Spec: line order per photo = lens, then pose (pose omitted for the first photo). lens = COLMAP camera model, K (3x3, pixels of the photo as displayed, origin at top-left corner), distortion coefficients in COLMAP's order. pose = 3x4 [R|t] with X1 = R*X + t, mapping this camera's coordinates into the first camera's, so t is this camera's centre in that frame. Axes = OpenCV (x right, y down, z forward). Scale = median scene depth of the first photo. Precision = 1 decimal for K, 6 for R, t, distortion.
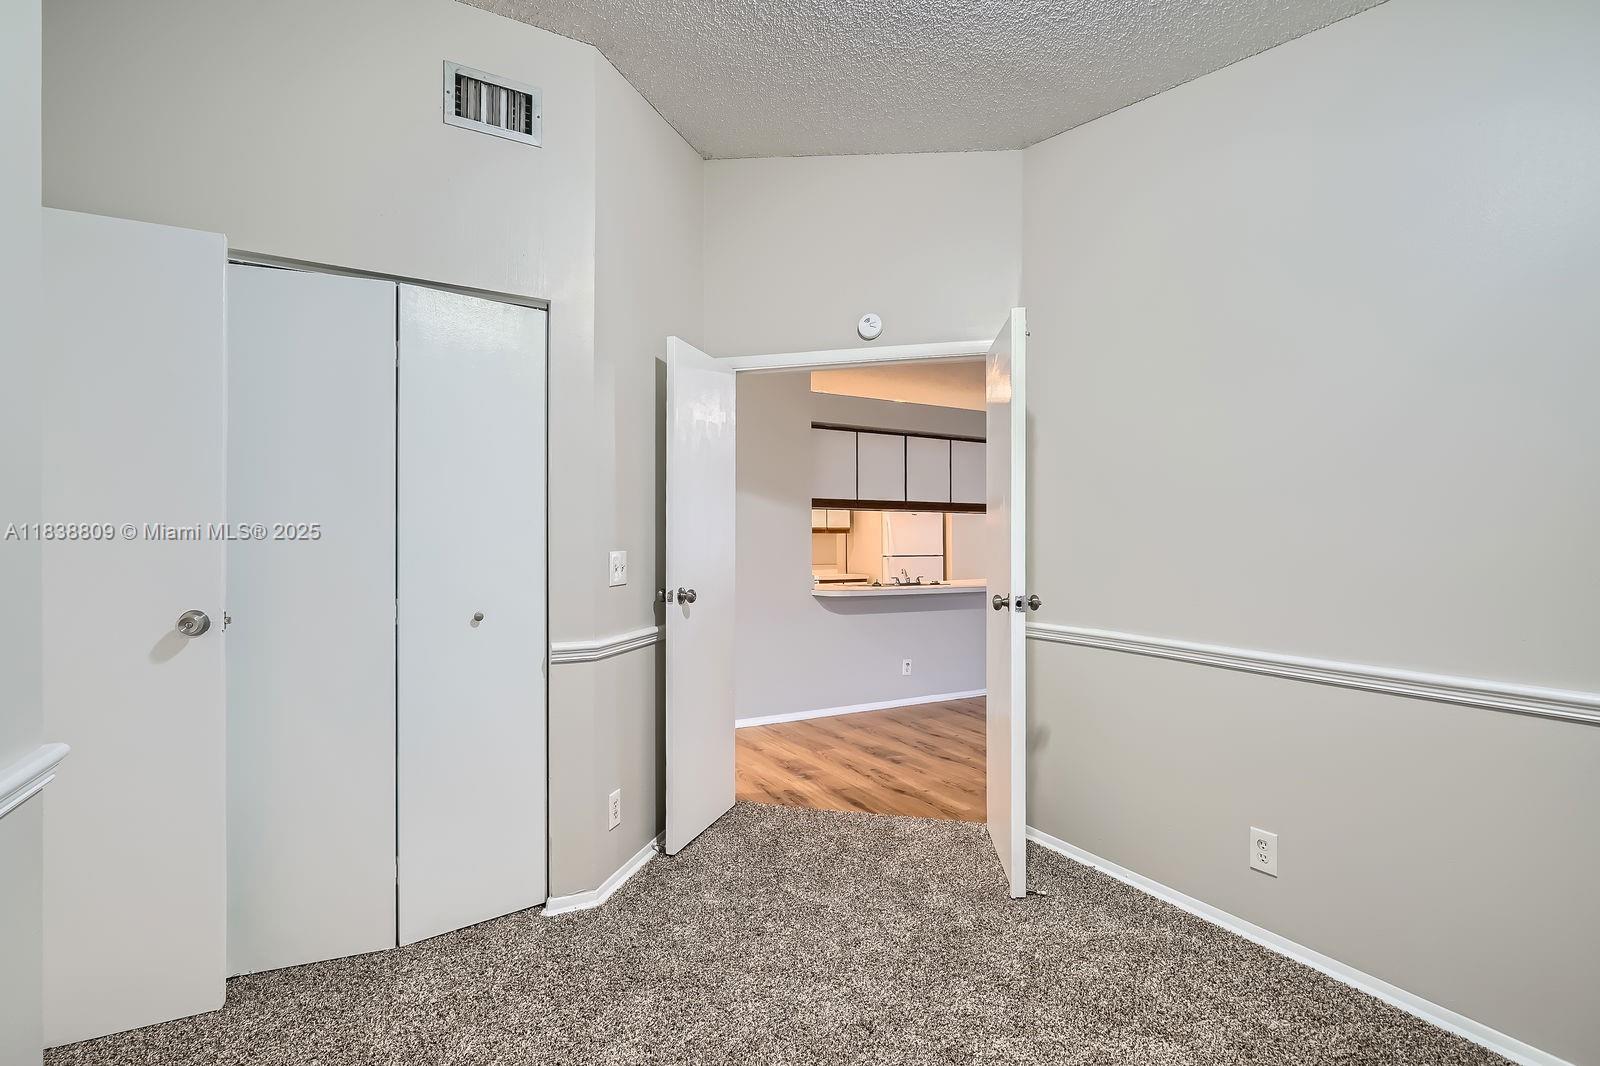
lens RADIAL K [[740.2, 0, 798.1], [0, 740.2, 547.4], [0, 0, 1]] dist [0.003627, -0.000026]
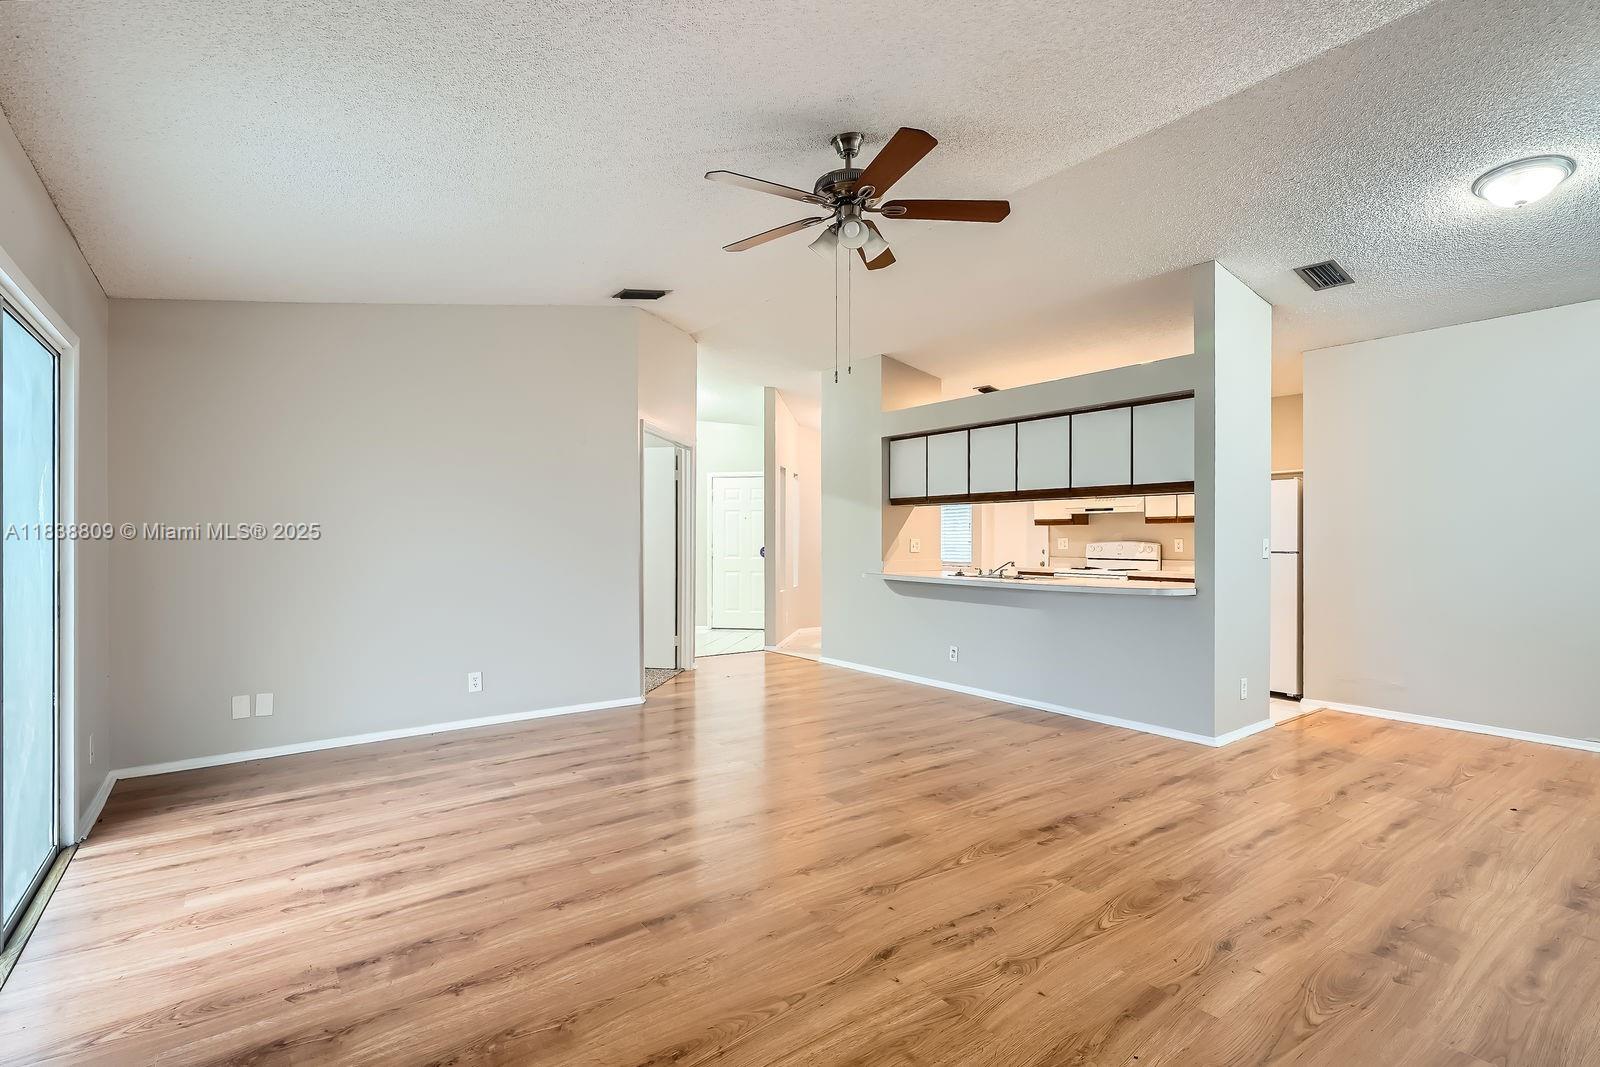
lens RADIAL K [[740.2, 0, 798.1], [0, 740.2, 547.9], [0, 0, 1]] dist [0.003627, -0.000026]
pose [[0.134309, 0.013762, -0.990844, 1.119268], [-0.002943, 0.999905, 0.013488, -0.000926], [0.990935, 0.001105, 0.134336, 0.625600]]
